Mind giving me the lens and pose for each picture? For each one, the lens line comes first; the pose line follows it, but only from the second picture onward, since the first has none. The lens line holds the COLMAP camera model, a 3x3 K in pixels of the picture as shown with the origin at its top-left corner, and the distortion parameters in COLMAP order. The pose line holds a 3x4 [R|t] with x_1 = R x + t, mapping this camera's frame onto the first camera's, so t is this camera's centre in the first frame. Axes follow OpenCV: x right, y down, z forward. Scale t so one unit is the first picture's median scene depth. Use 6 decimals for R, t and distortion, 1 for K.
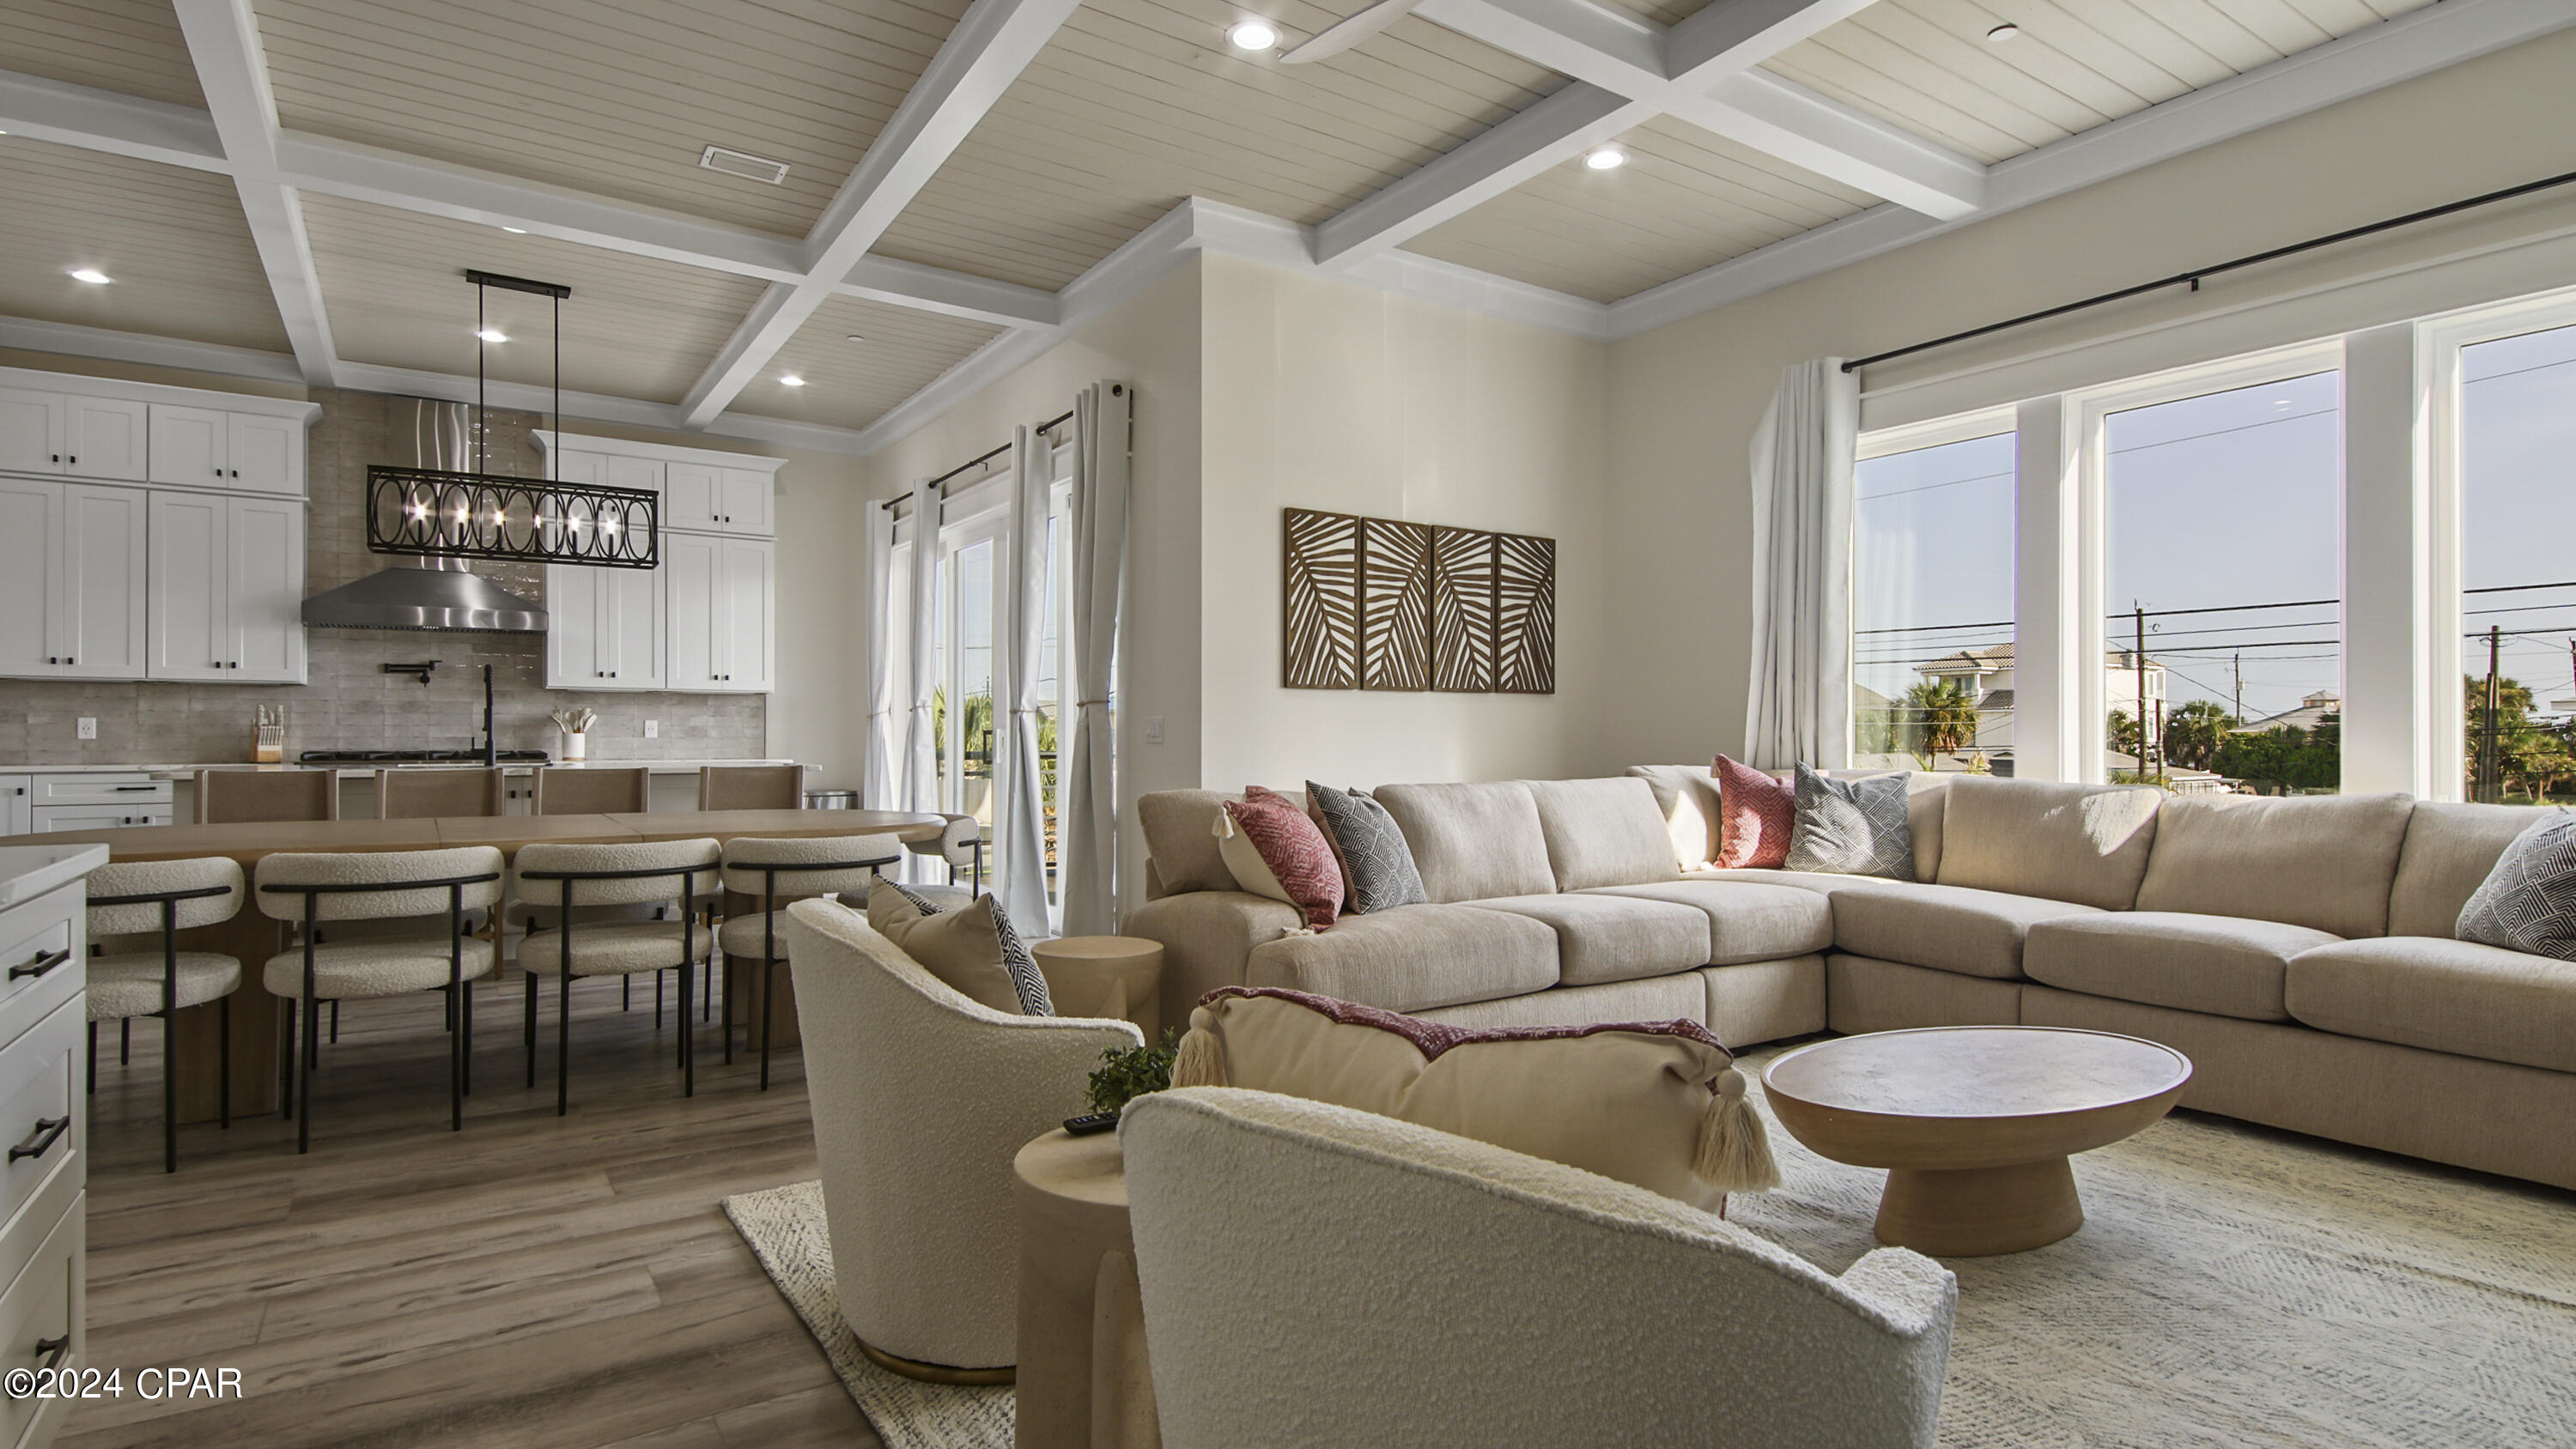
lens RADIAL K [[1239.4, 0, 1214.6], [0, 1239.4, 727.9], [0, 0, 1]] dist [0.028173, -0.024236]
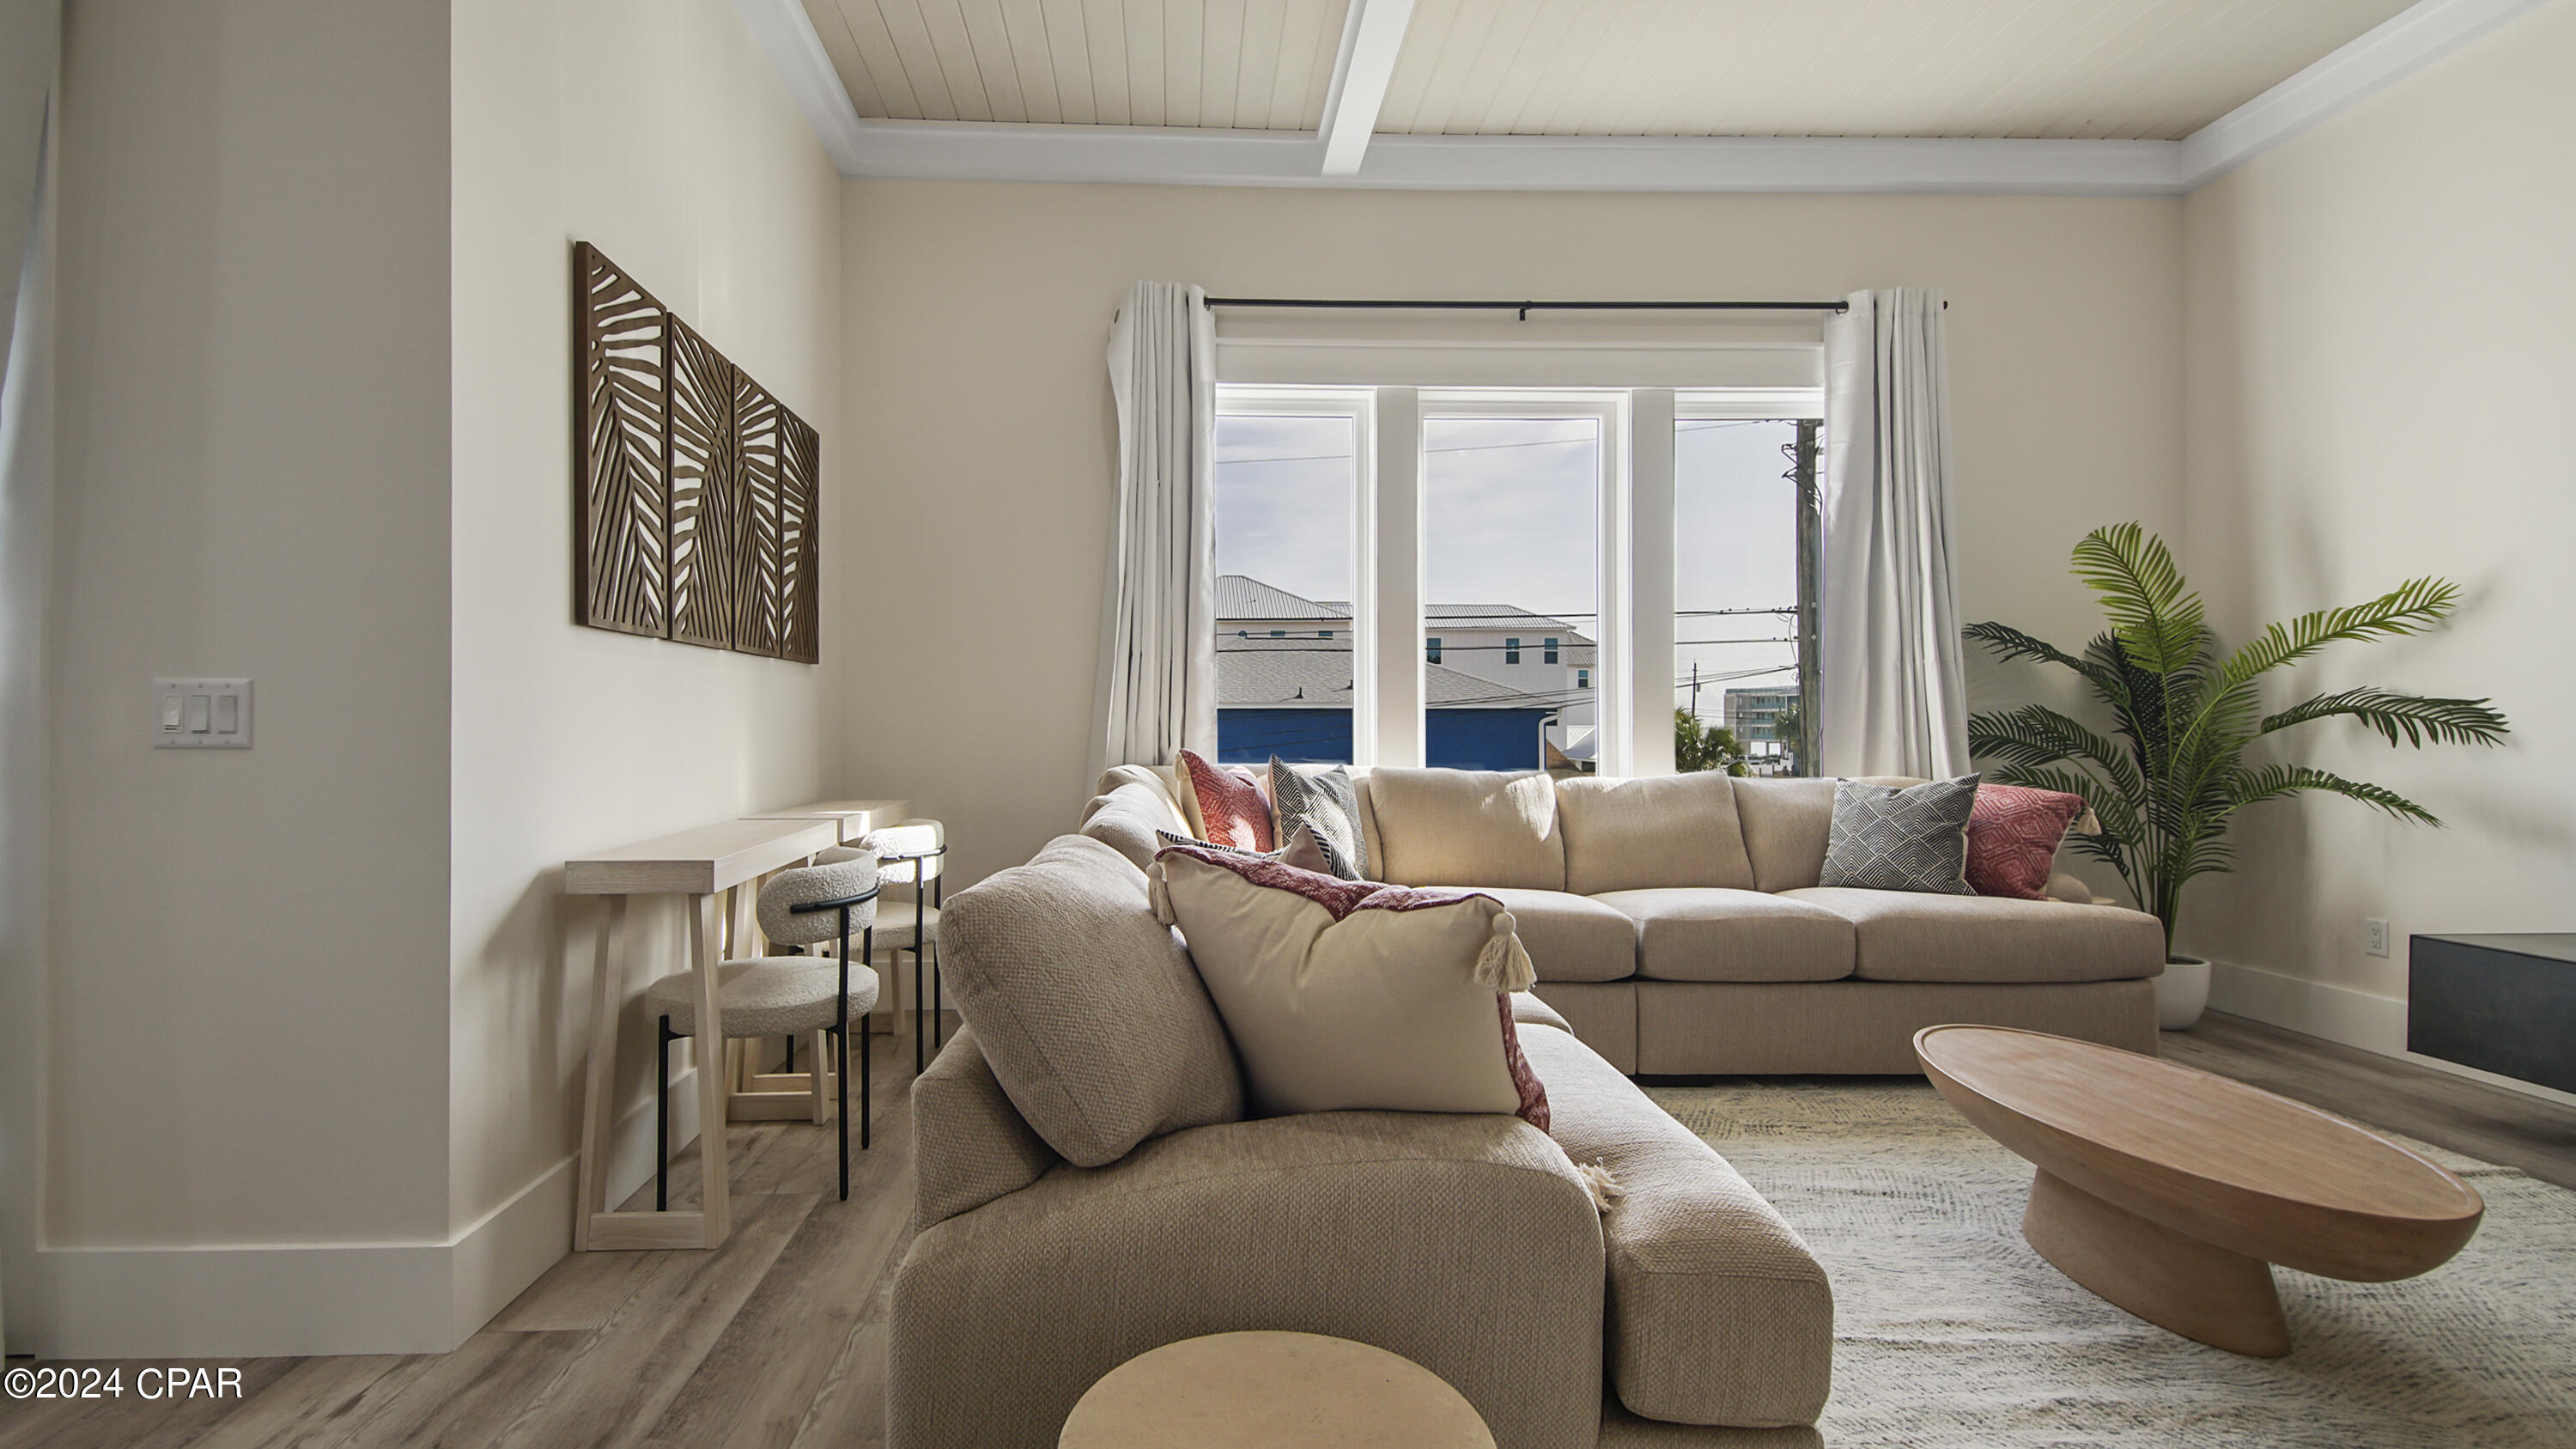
lens RADIAL K [[1239.8, 0, 1214.6], [0, 1239.8, 727.9], [0, 0, 1]] dist [0.028173, -0.024236]
pose [[0.492996, 0.001599, 0.870030, -0.266040], [-0.002678, 0.999996, -0.000320, 0.008256], [-0.870028, -0.002172, 0.492998, 0.620158]]
